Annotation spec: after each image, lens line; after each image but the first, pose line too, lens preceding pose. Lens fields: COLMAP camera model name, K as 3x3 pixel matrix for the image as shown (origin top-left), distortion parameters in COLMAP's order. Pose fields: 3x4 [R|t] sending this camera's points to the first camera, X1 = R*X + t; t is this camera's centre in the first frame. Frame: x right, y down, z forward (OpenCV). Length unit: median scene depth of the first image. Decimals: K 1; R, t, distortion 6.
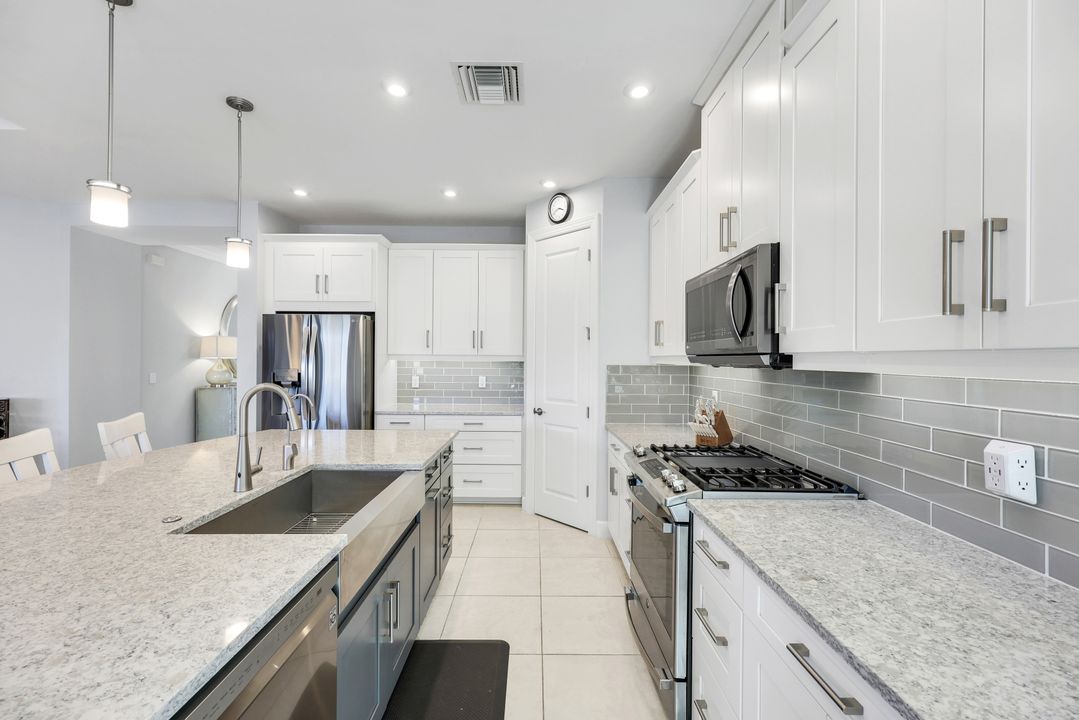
lens RADIAL K [[440.0, 0, 539.0], [0, 440.0, 359.4], [0, 0, 1]] dist [0.000496, 0.000012]
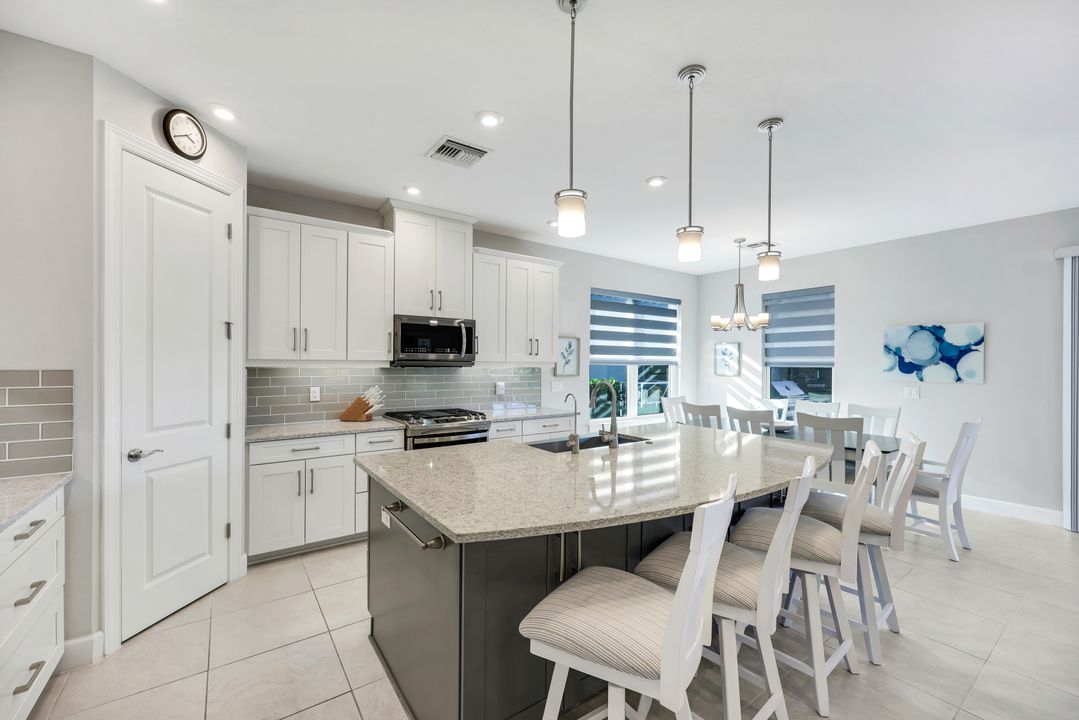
lens RADIAL K [[437.1, 0, 535.9], [0, 437.1, 361.4], [0, 0, 1]] dist [-0.001448, 0.000532]
pose [[-0.572859, -0.012082, 0.819565, -0.773811], [-0.015914, 0.999867, 0.003616, -0.014028], [-0.819499, -0.010971, -0.572975, 0.913354]]
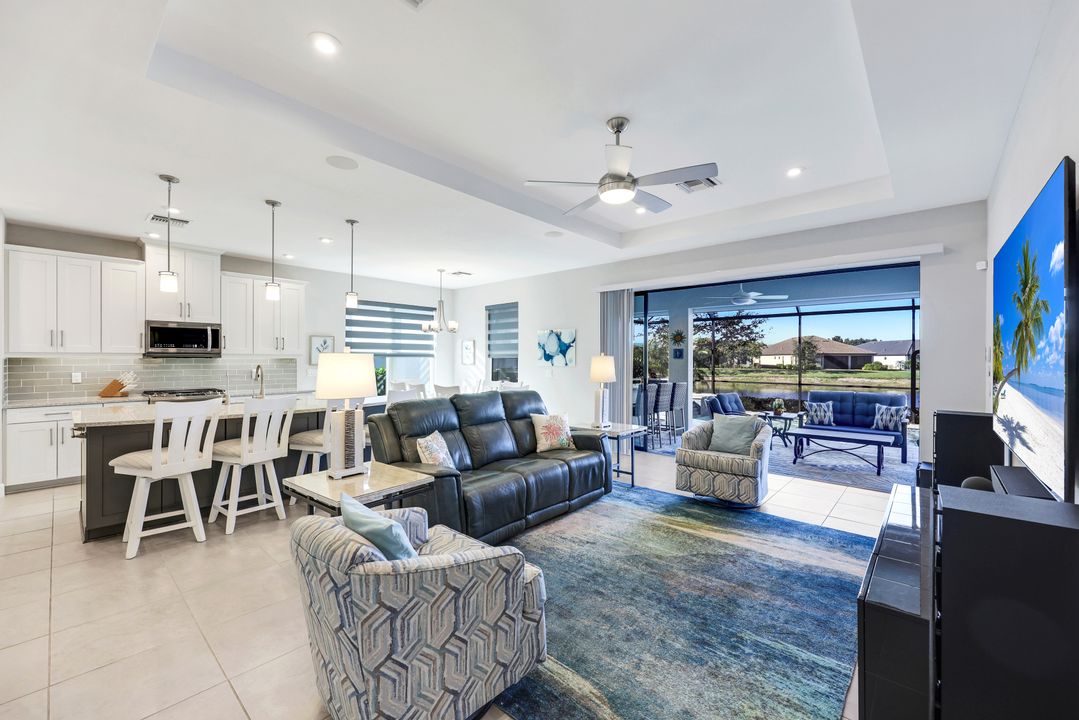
lens RADIAL K [[437.1, 0, 533.1], [0, 437.1, 355.4], [0, 0, 1]] dist [-0.001448, 0.000532]
pose [[-0.732466, -0.007623, 0.680761, -1.620419], [-0.012292, 0.999922, -0.002029, -0.012636], [-0.680692, -0.009855, -0.732503, 0.786610]]
